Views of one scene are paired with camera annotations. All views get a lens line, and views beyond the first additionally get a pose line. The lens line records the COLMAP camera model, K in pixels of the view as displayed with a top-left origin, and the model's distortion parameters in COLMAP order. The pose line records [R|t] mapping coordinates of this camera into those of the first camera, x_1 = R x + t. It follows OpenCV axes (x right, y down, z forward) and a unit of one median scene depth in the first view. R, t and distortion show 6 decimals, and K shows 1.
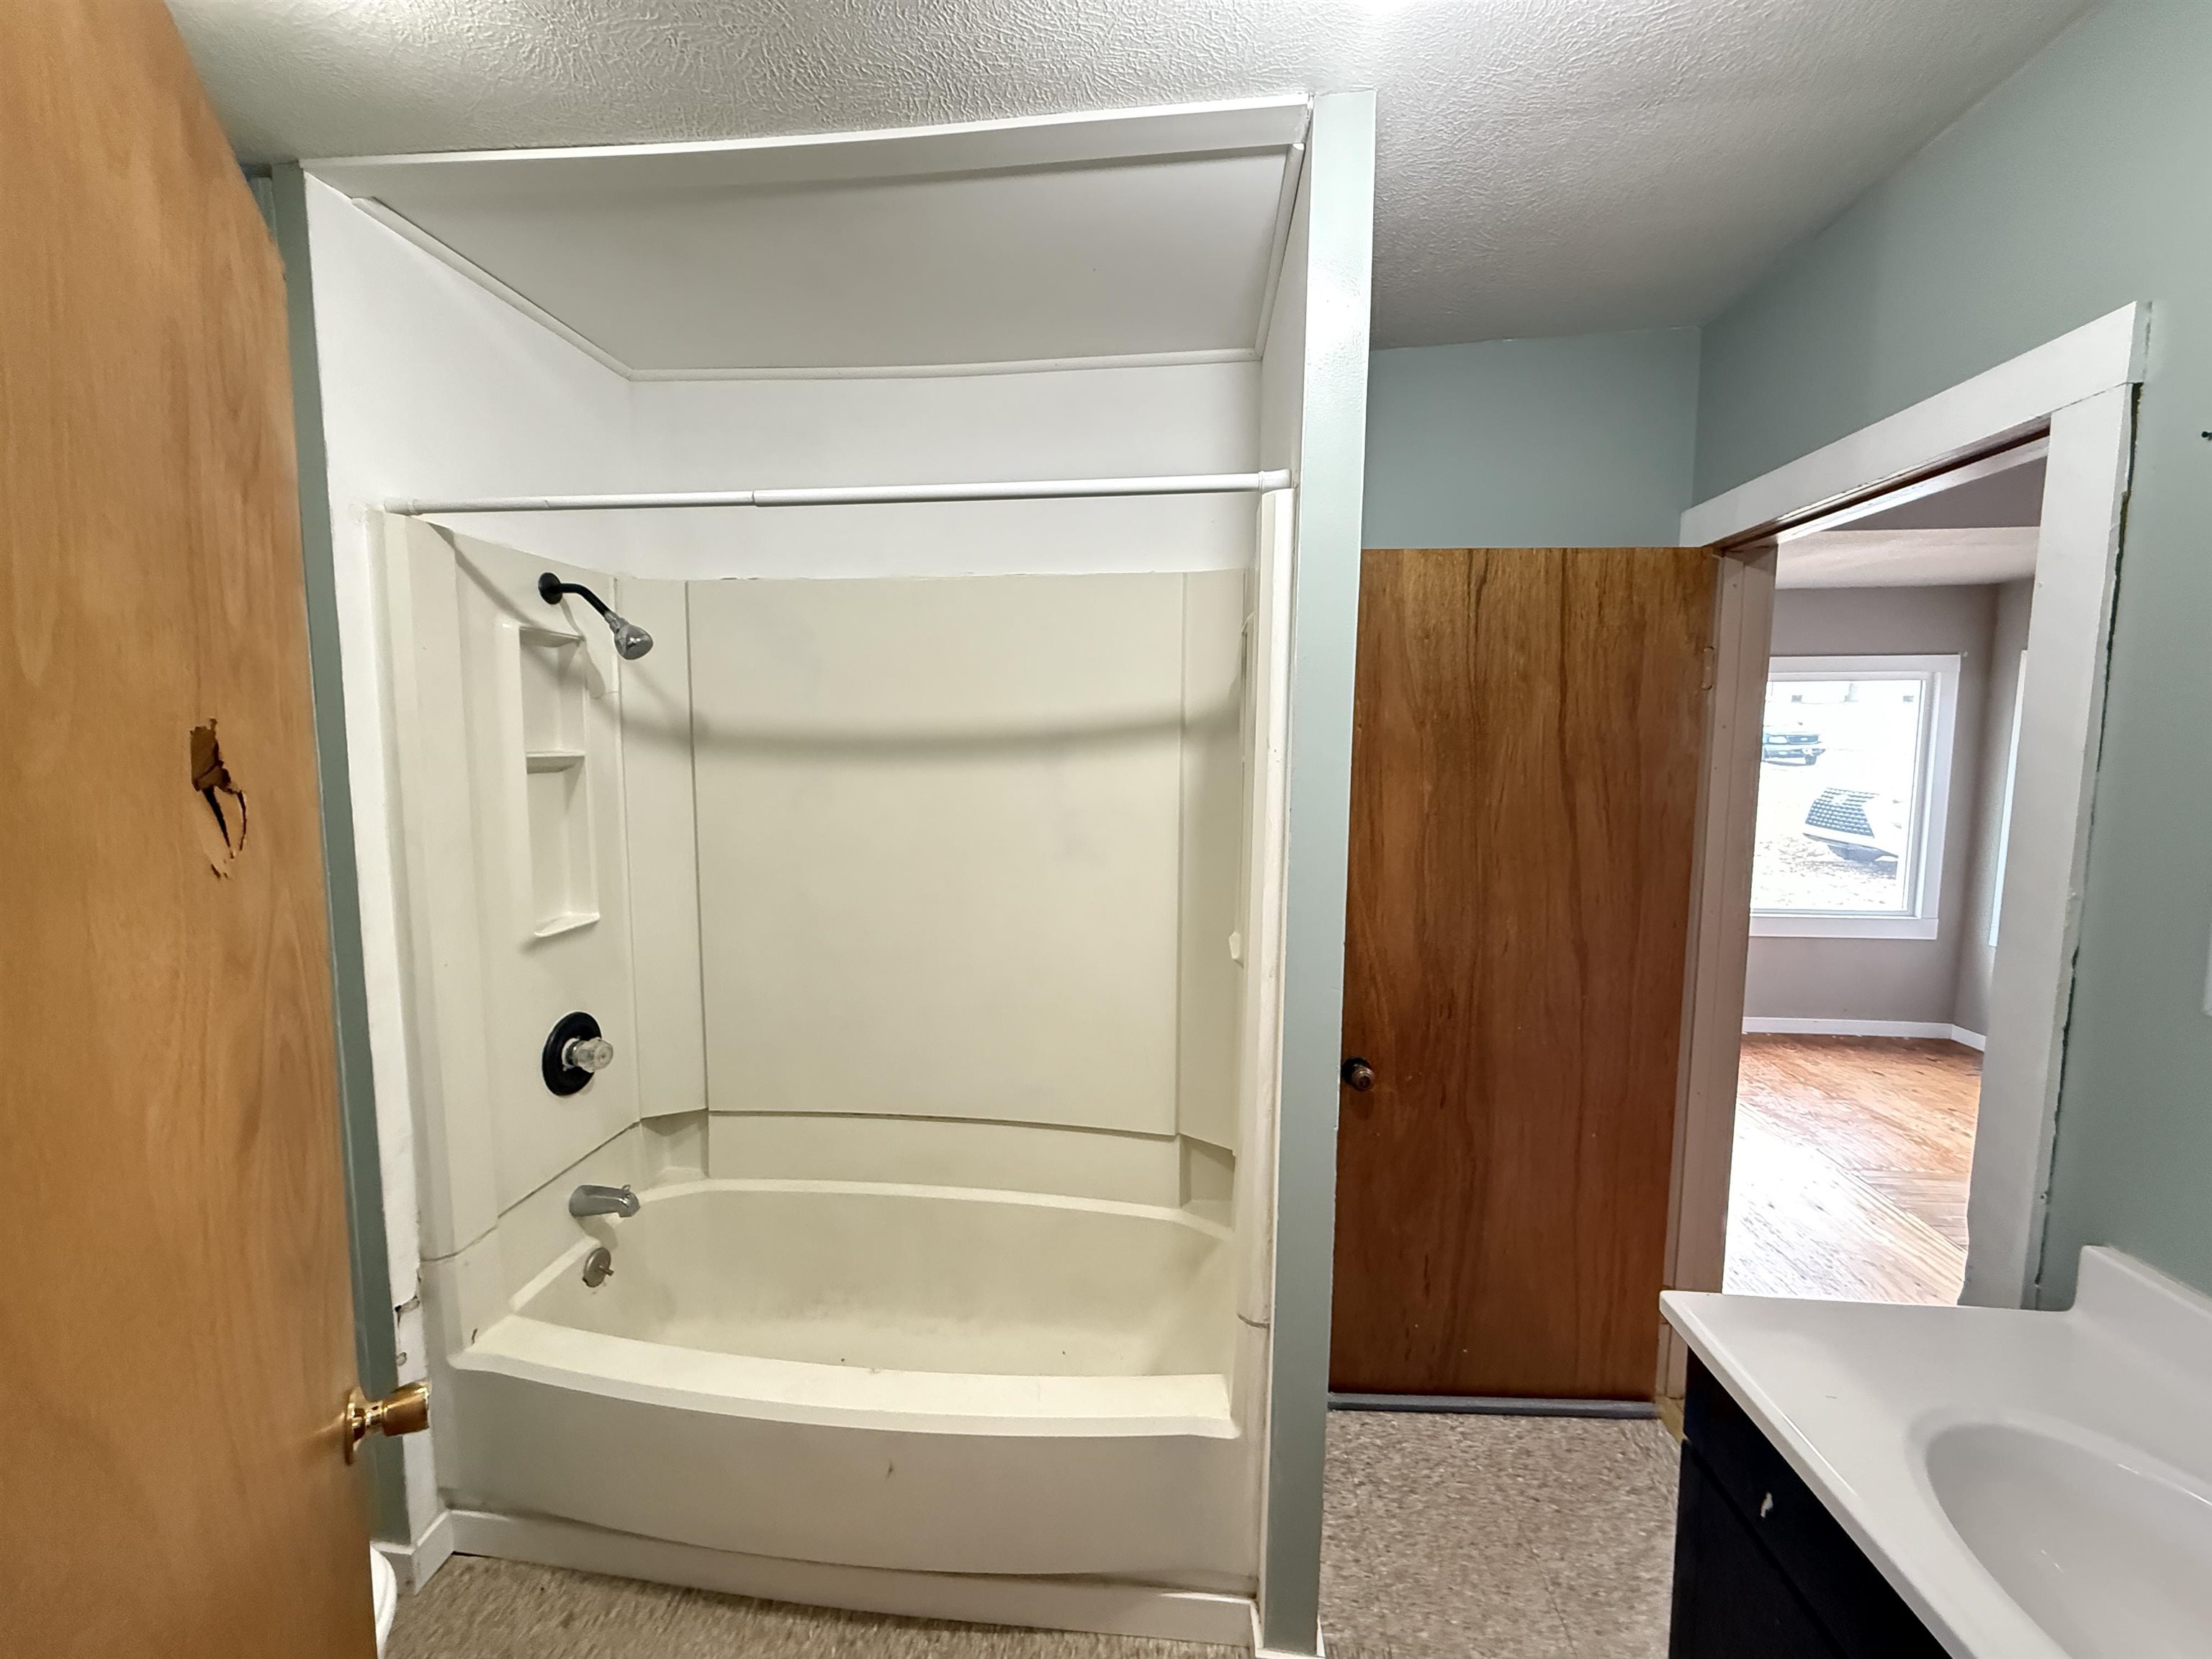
lens RADIAL K [[878.2, 0, 1106.0], [0, 878.2, 829.5], [0, 0, 1]] dist [0.002709, -0.000520]
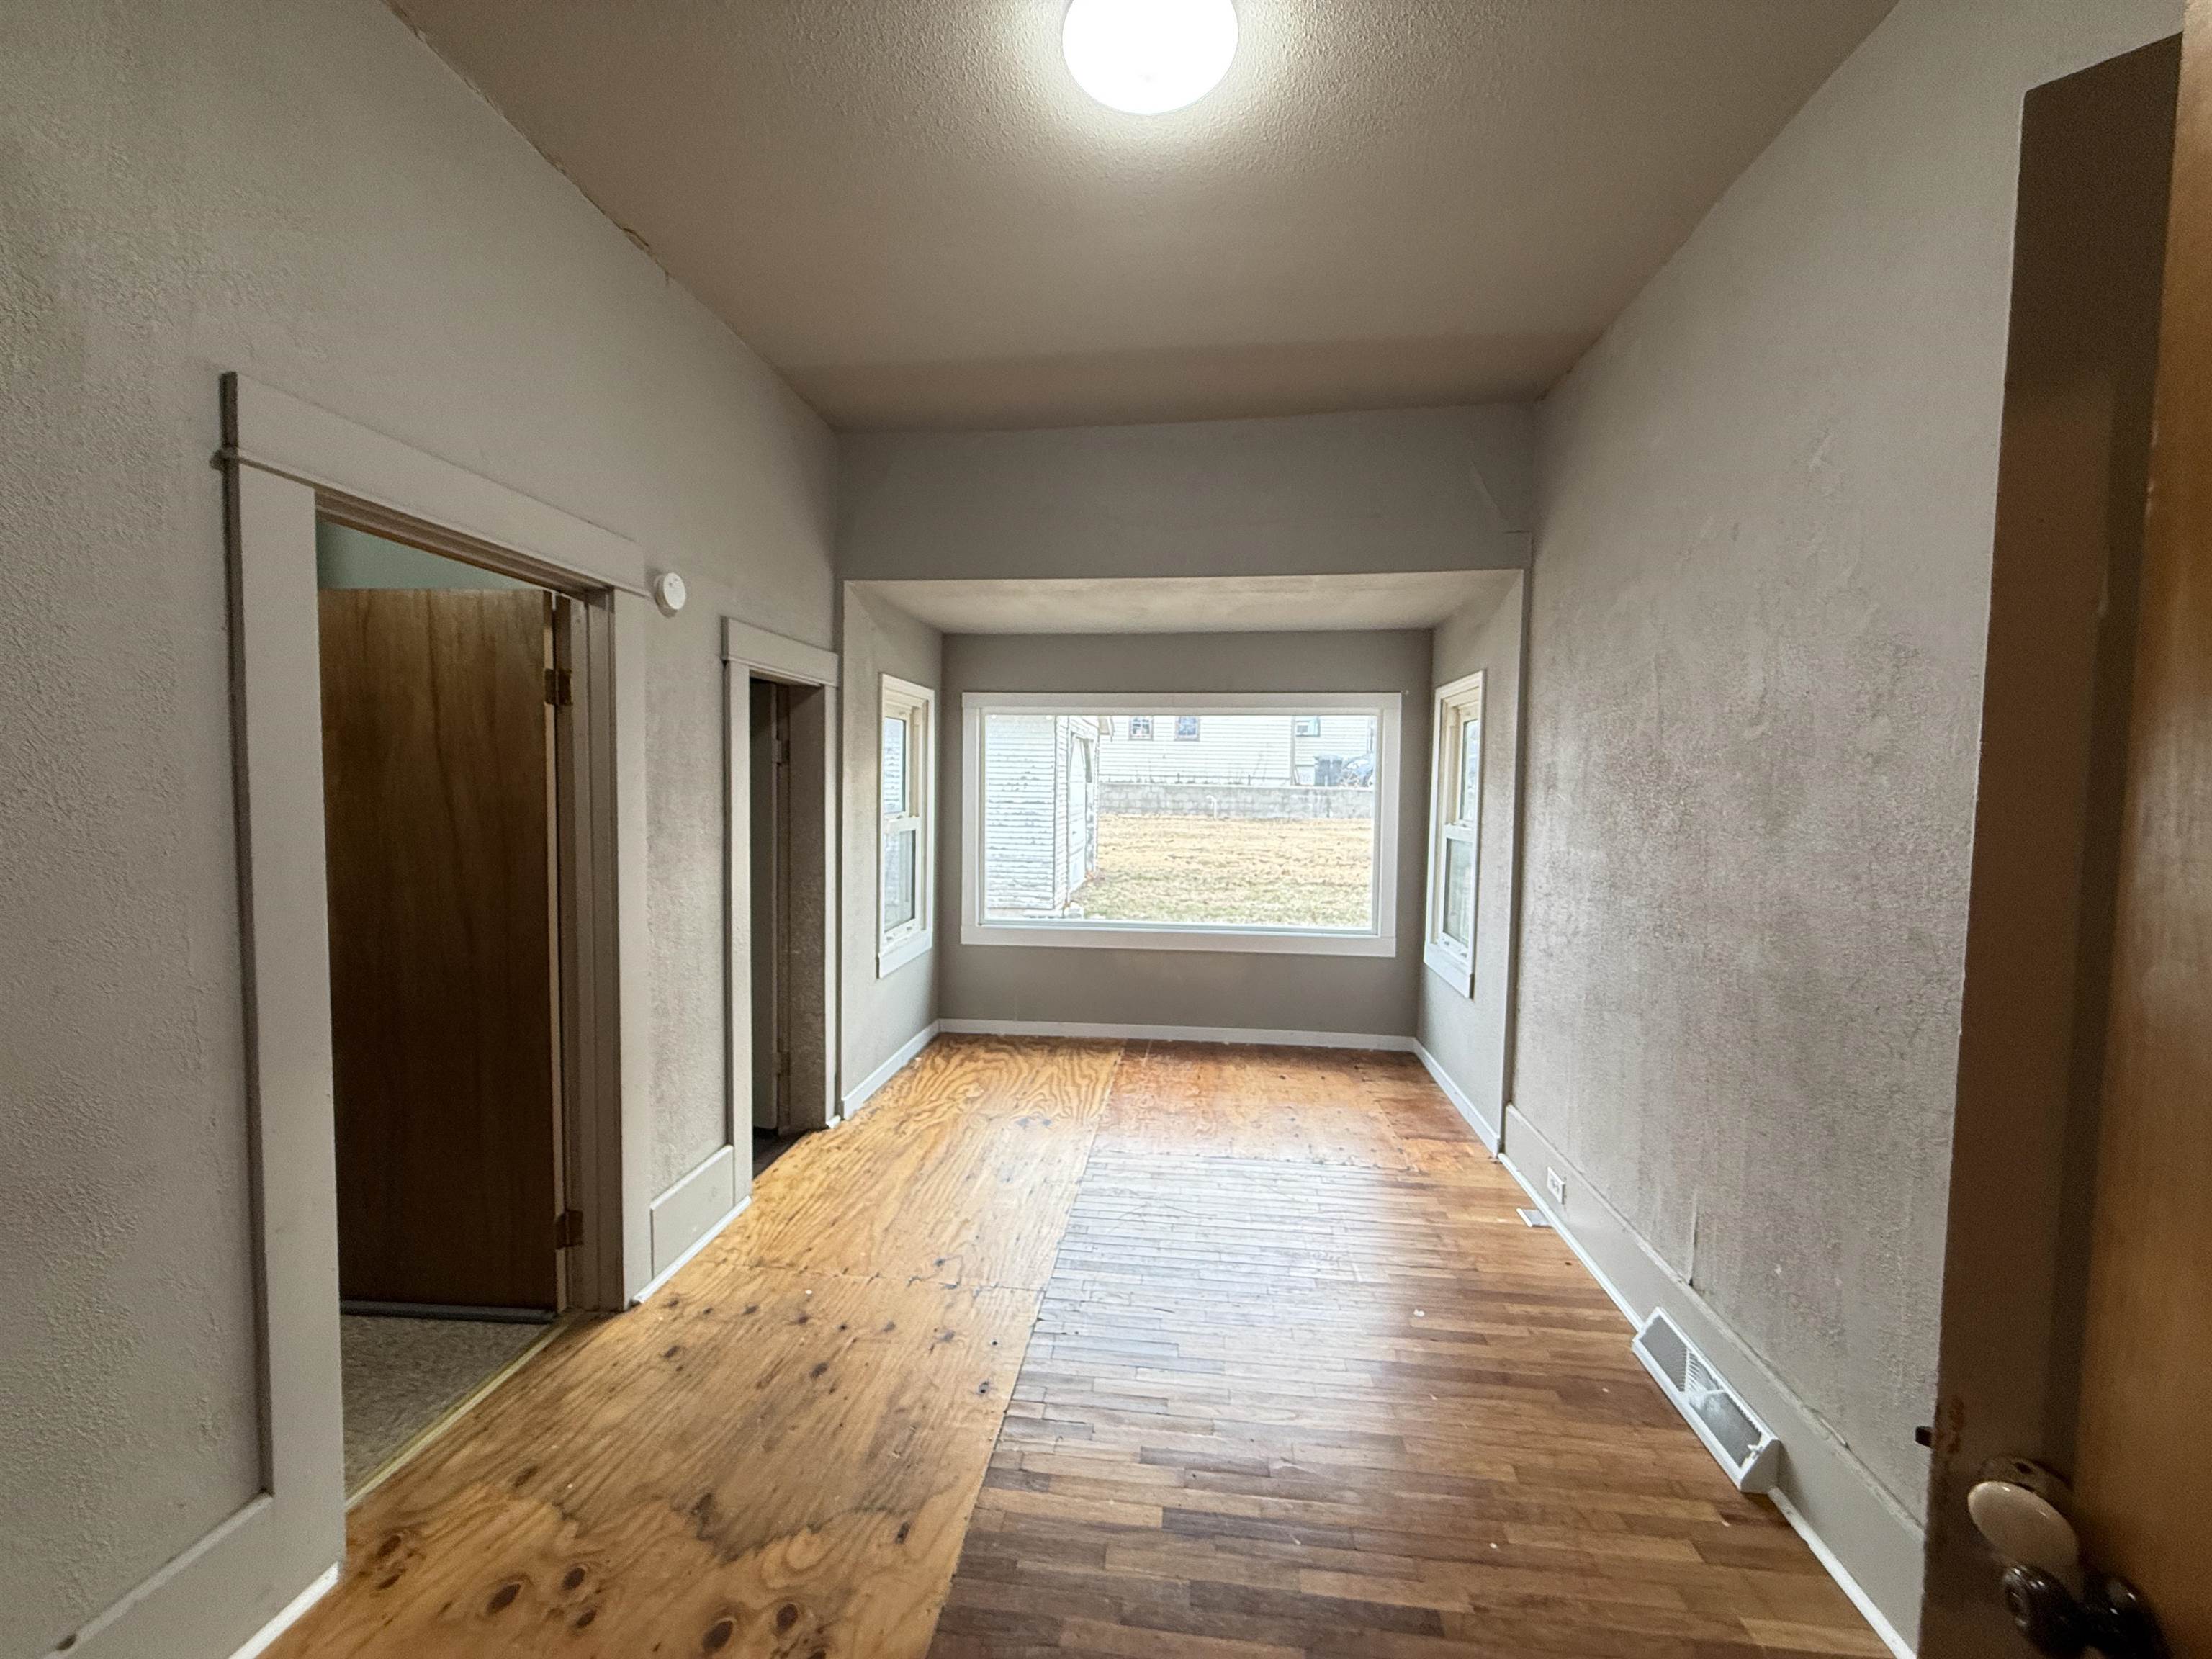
lens RADIAL K [[878.2, 0, 1106.0], [0, 878.2, 829.5], [0, 0, 1]] dist [0.002709, -0.000520]
pose [[0.999654, 0.017203, -0.019893, 0.653485], [-0.018057, 0.998887, -0.043577, 0.023999], [0.019122, 0.043921, 0.998852, -0.085787]]
